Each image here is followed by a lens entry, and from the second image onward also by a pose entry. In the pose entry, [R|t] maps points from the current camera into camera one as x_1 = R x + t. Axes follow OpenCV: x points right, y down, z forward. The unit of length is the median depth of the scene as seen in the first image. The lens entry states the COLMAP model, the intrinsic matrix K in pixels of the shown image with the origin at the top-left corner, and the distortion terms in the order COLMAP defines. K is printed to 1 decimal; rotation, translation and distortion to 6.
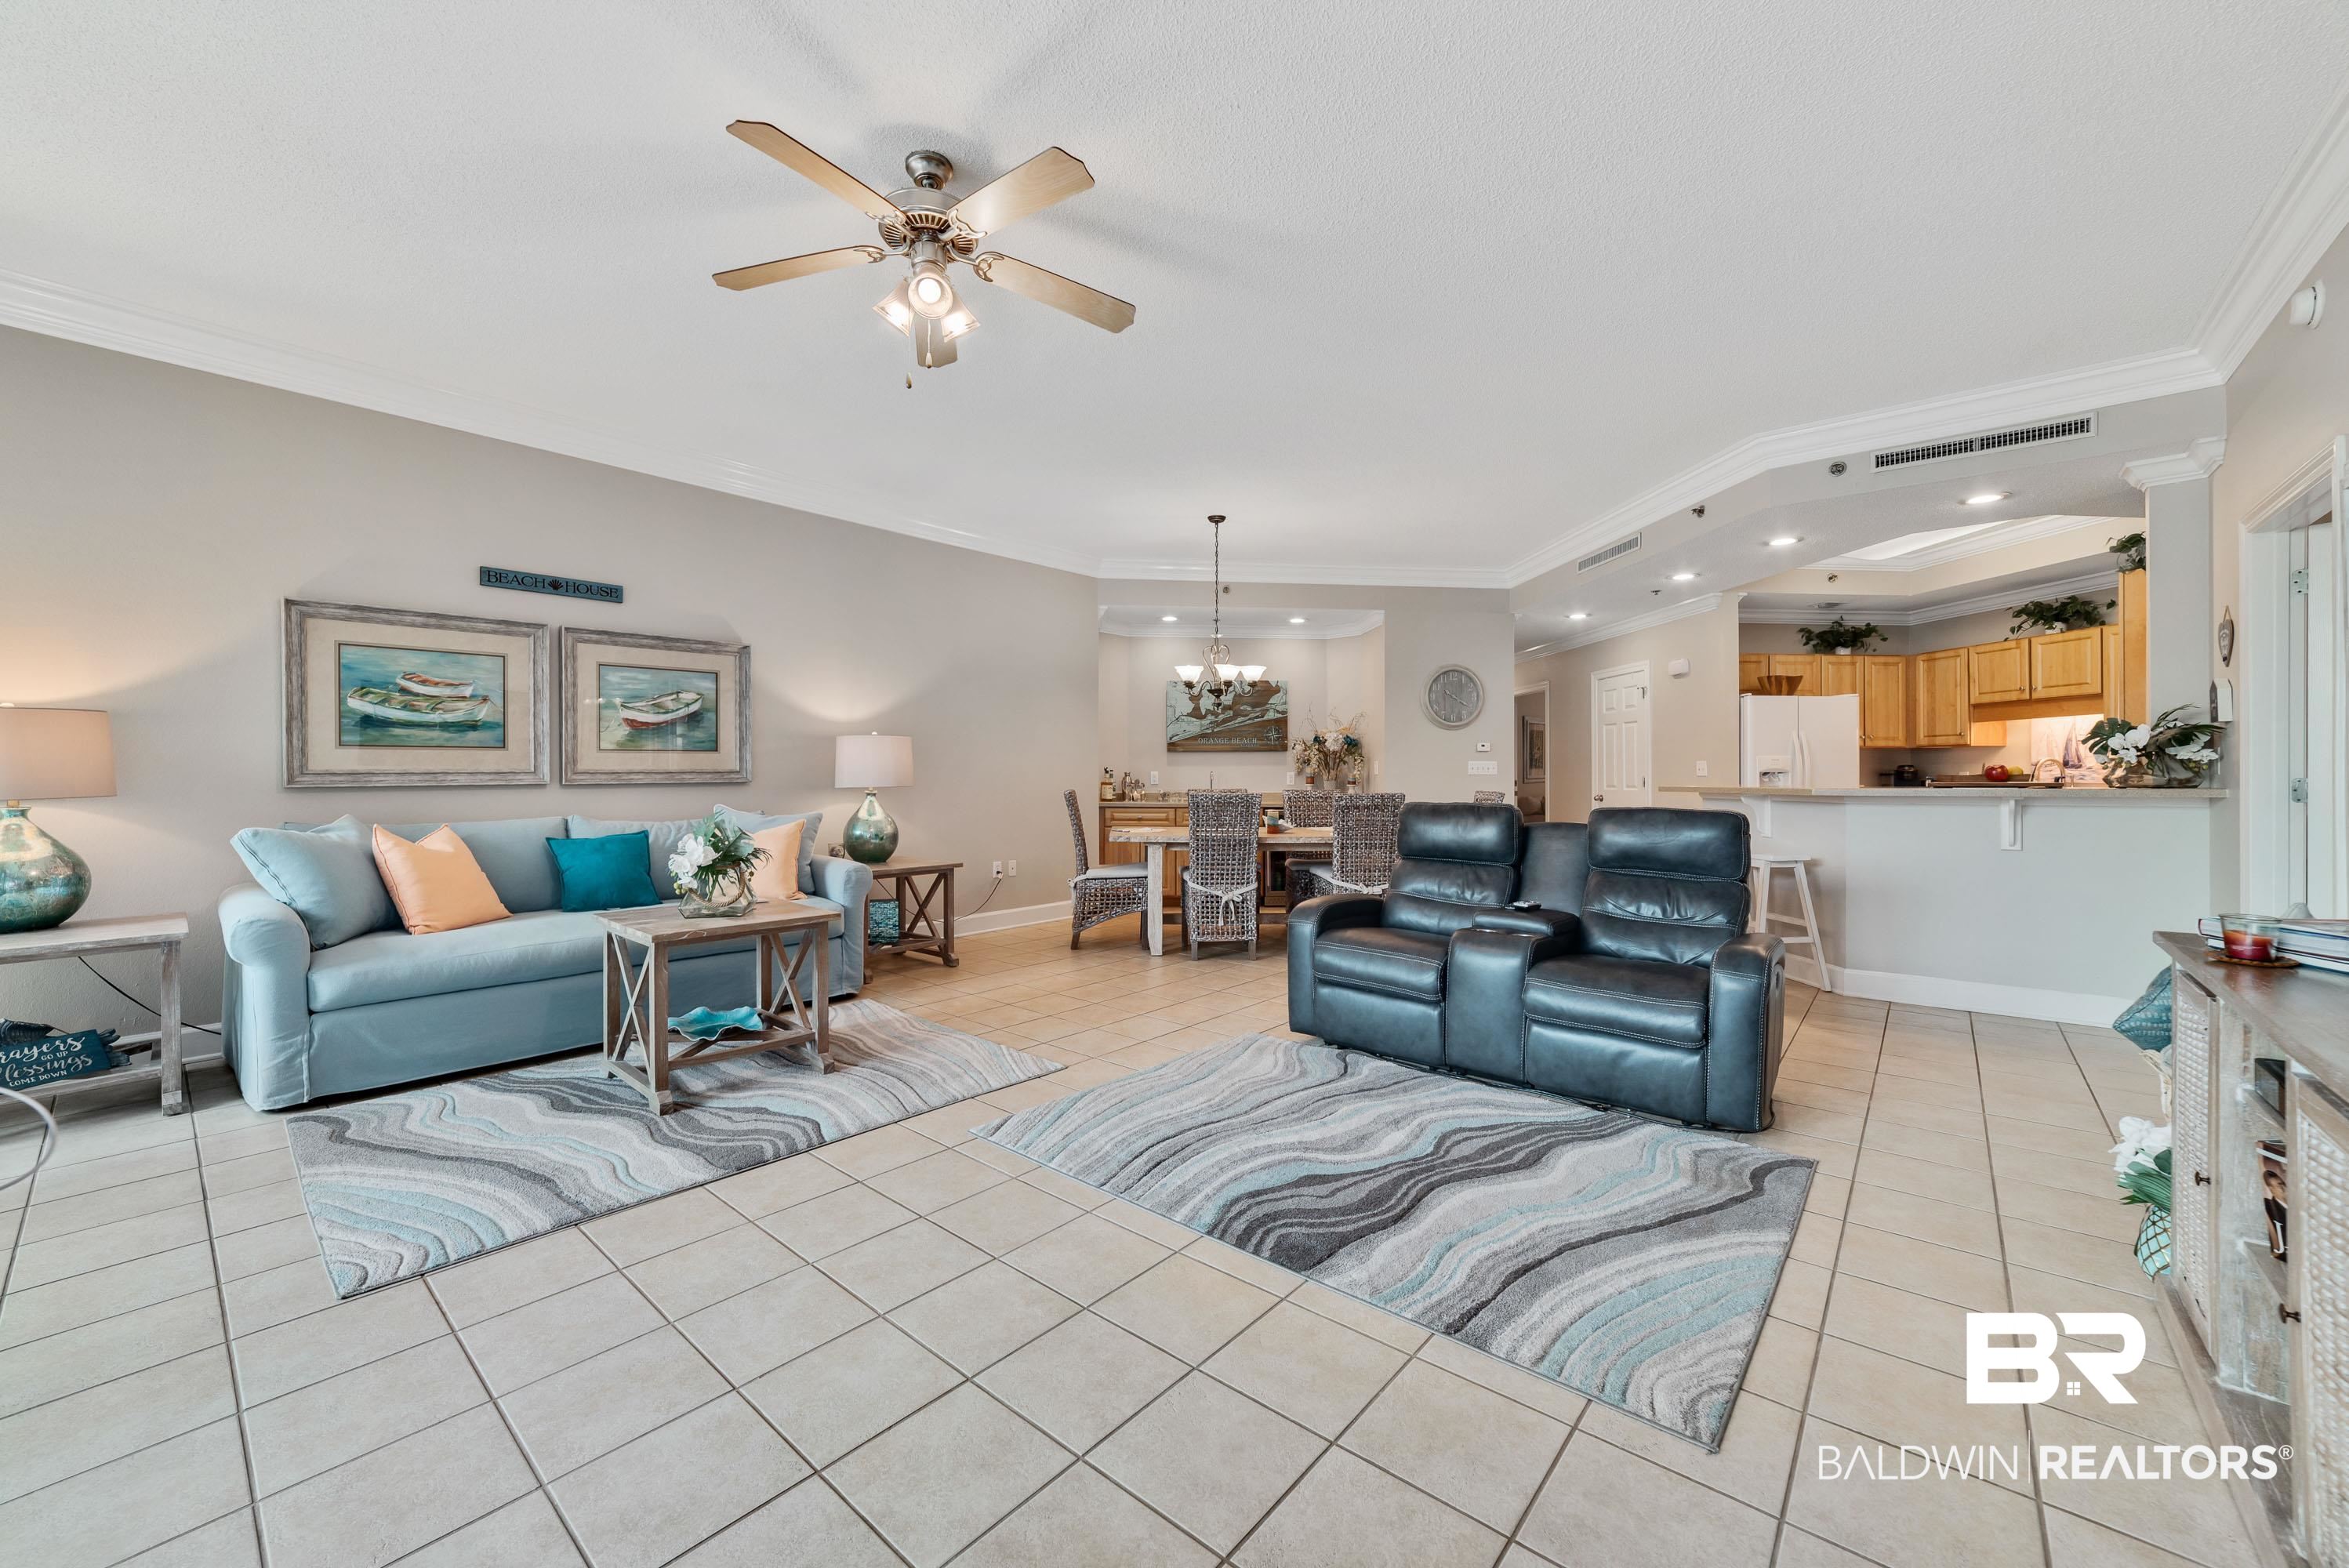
lens RADIAL K [[902.0, 0, 1172.3], [0, 902.0, 778.6], [0, 0, 1]] dist [-0.023613, 0.009338]
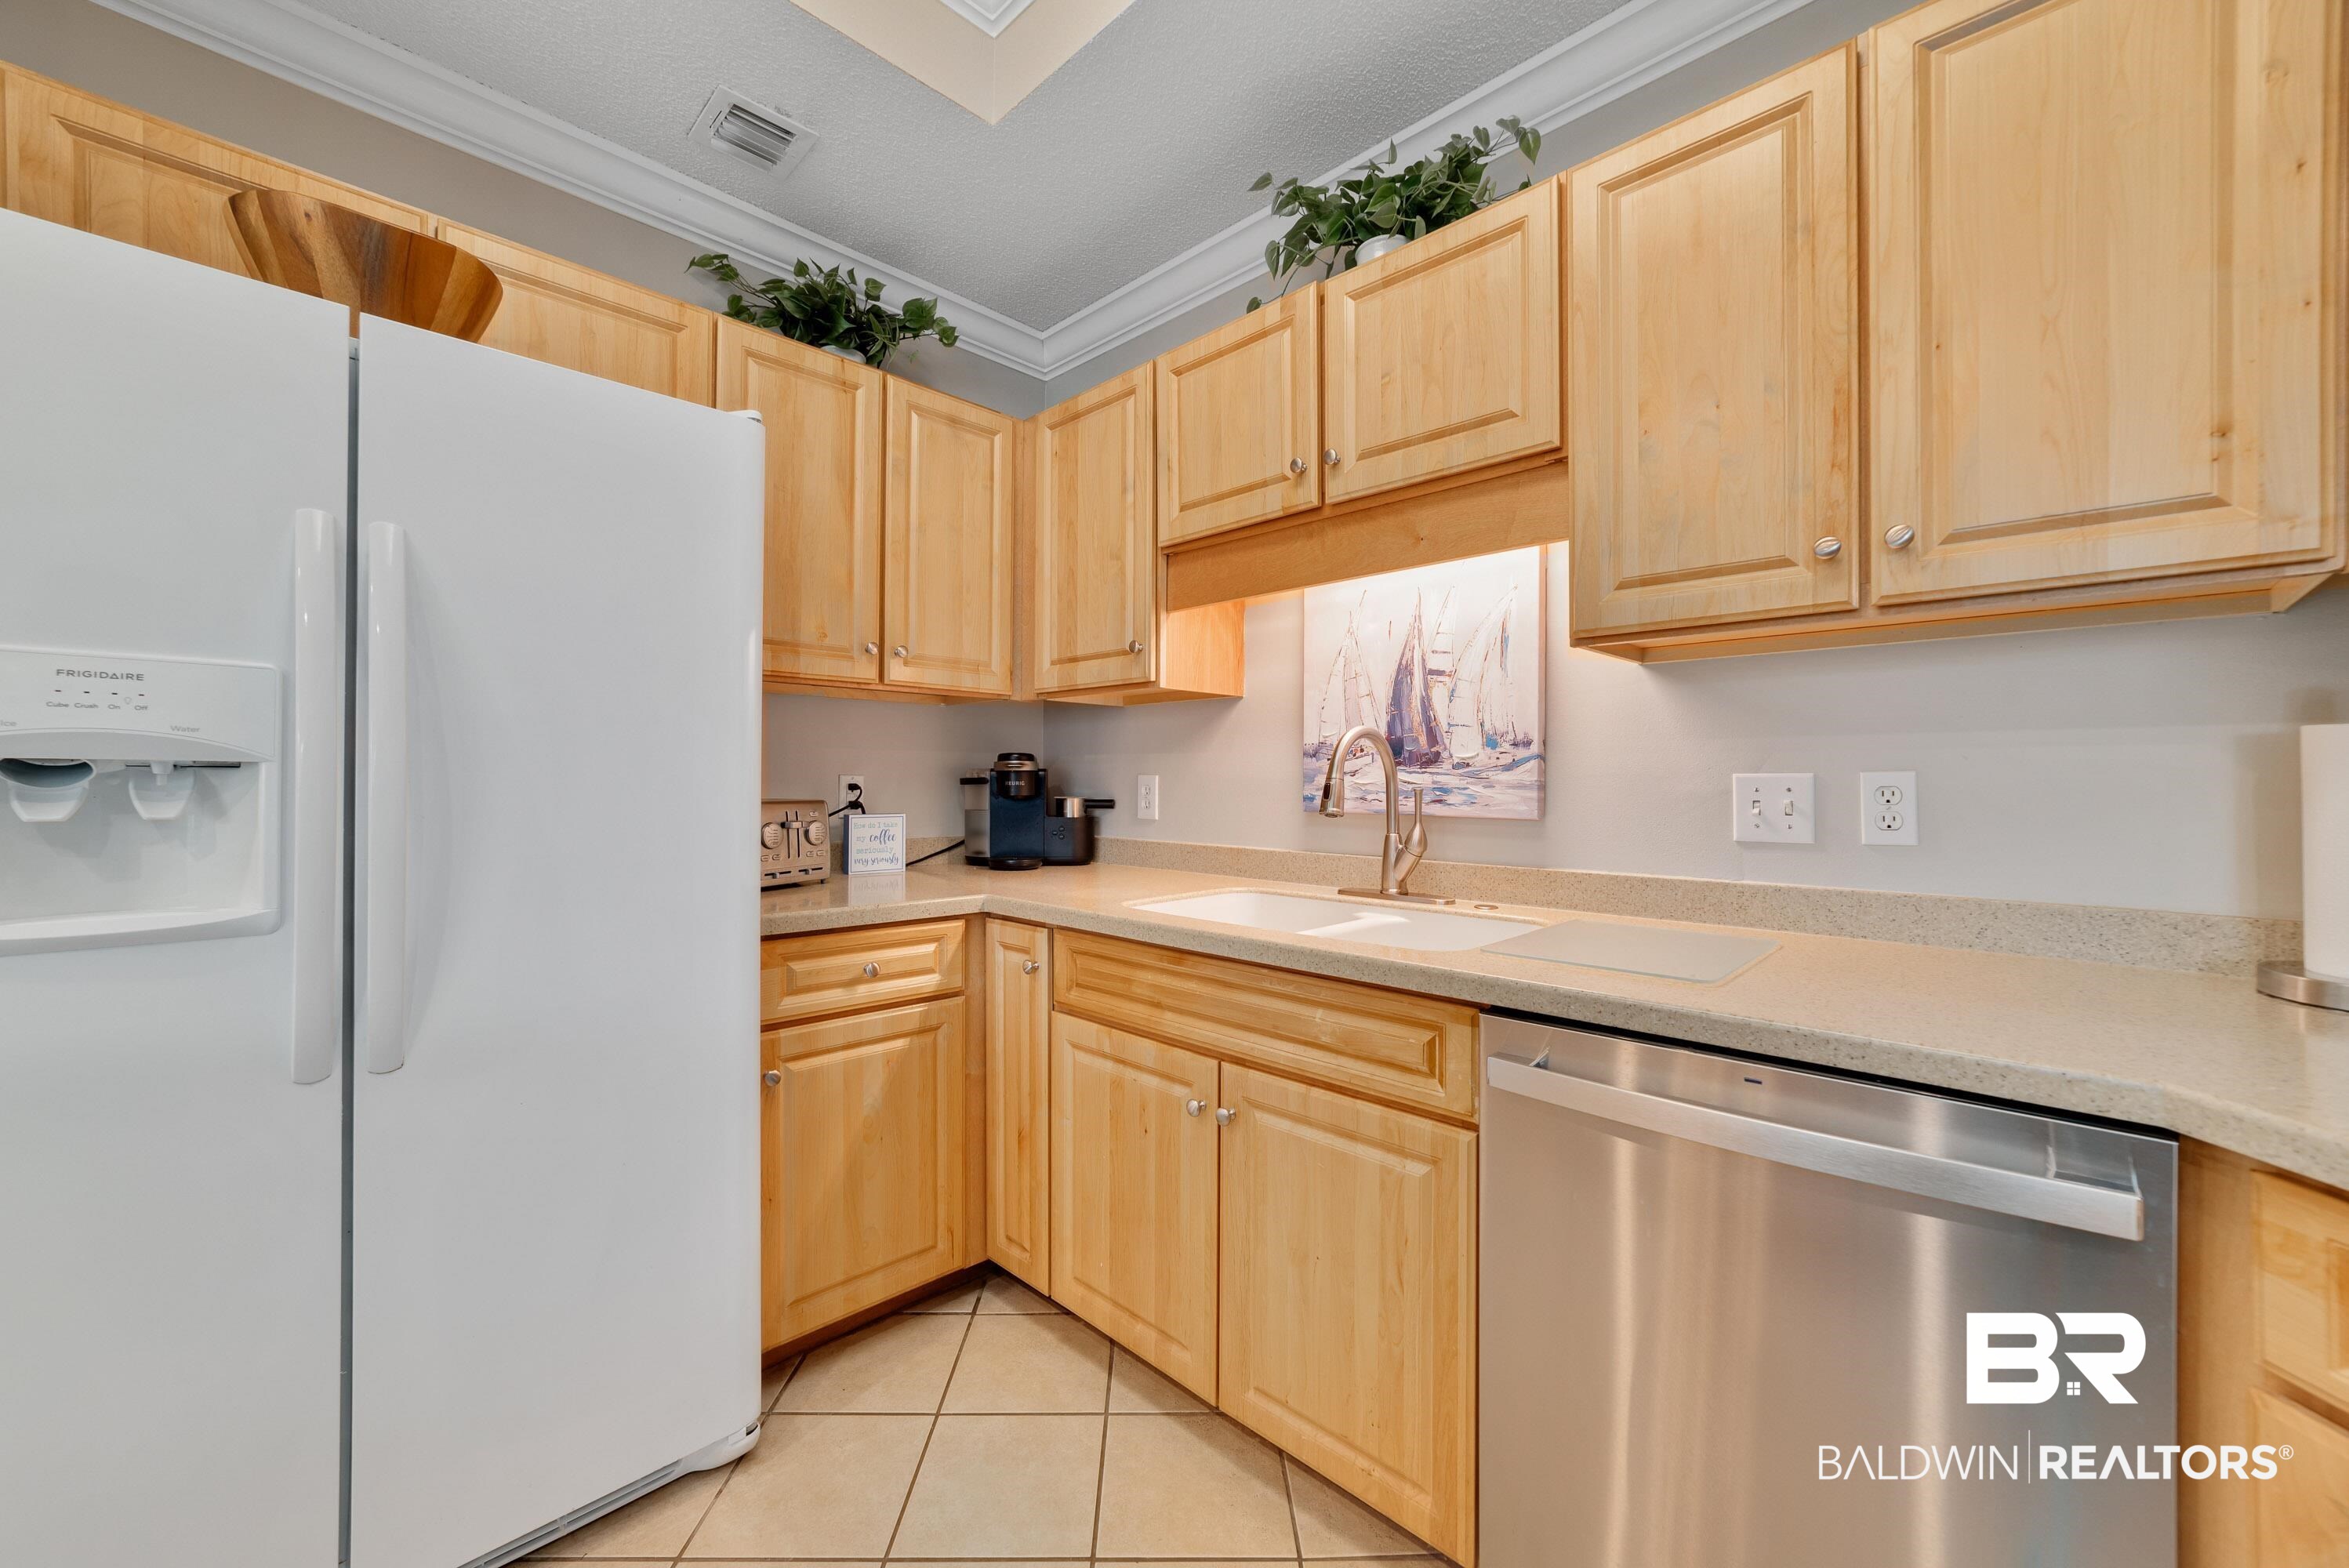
lens RADIAL K [[902.0, 0, 1172.3], [0, 902.0, 778.6], [0, 0, 1]] dist [-0.023613, 0.009338]
pose [[0.751347, 0.008755, 0.659850, 1.079178], [-0.004814, 0.999958, -0.007786, -0.005832], [-0.659890, 0.002674, 0.751357, 1.185363]]
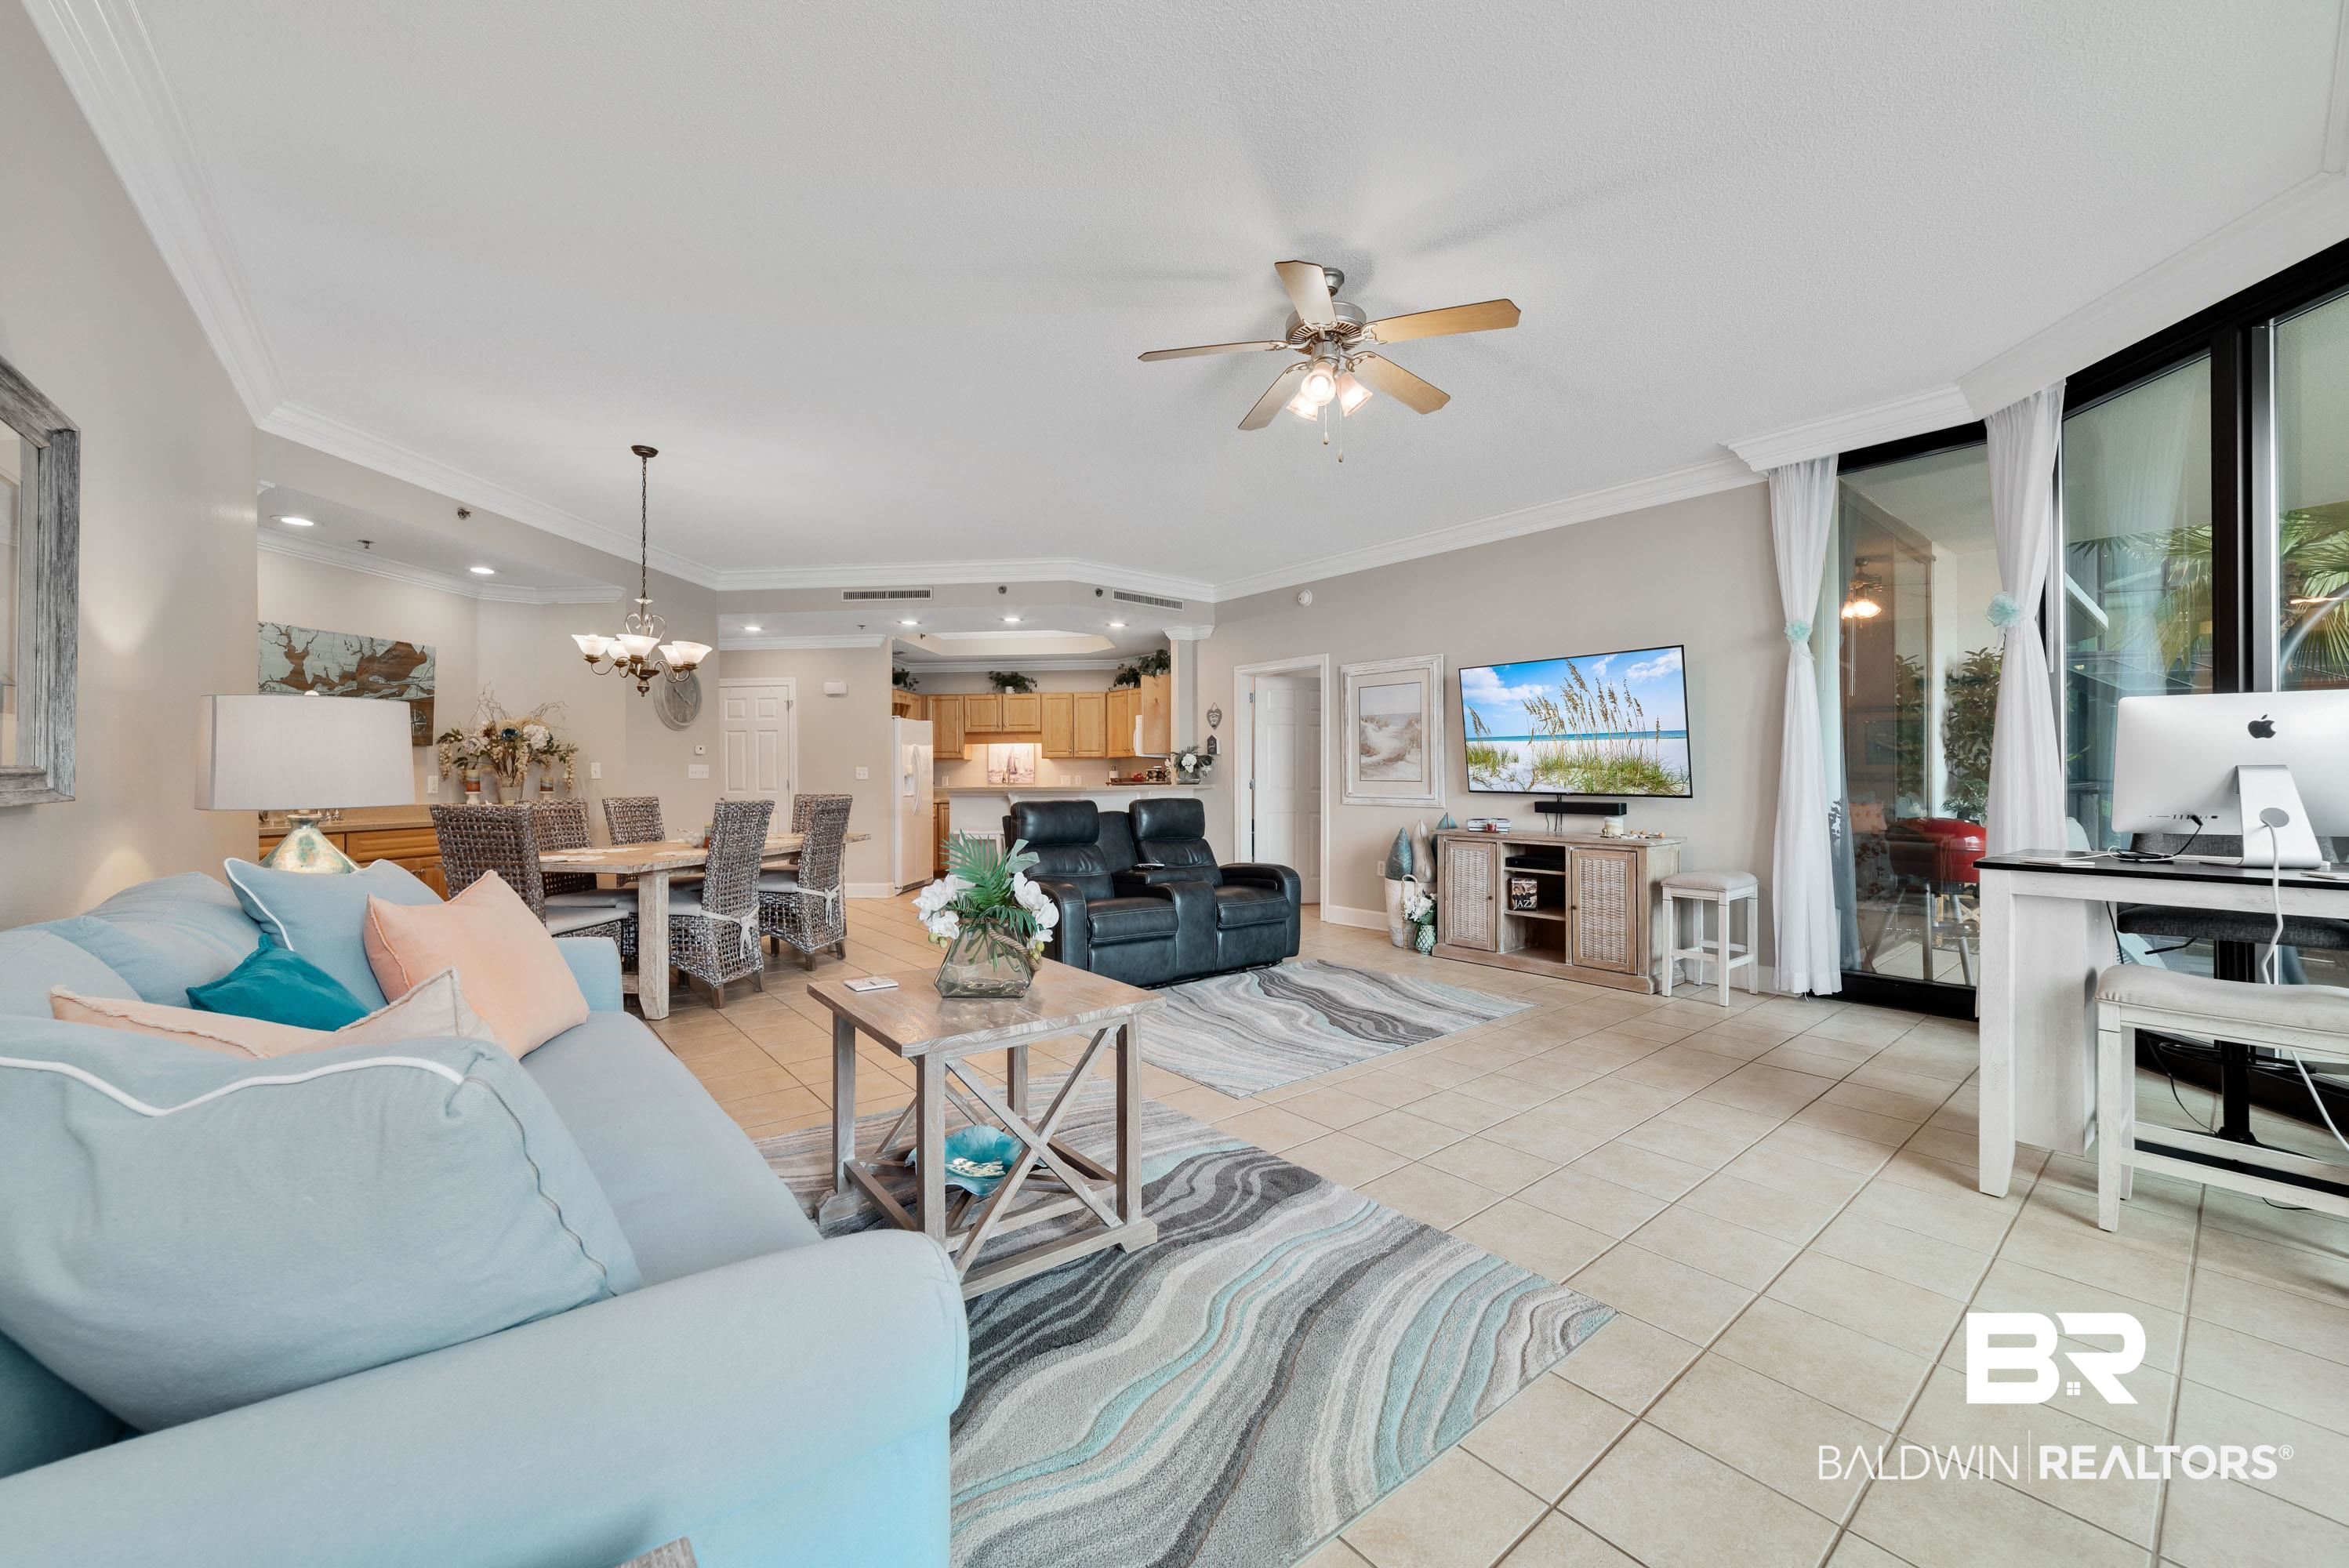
lens RADIAL K [[902.0, 0, 1172.3], [0, 902.0, 778.6], [0, 0, 1]] dist [-0.023613, 0.009338]
pose [[0.176986, -0.001386, 0.984212, -0.873989], [0.006491, 0.999979, 0.000241, -0.002616], [-0.984192, 0.006346, 0.176991, 0.574890]]
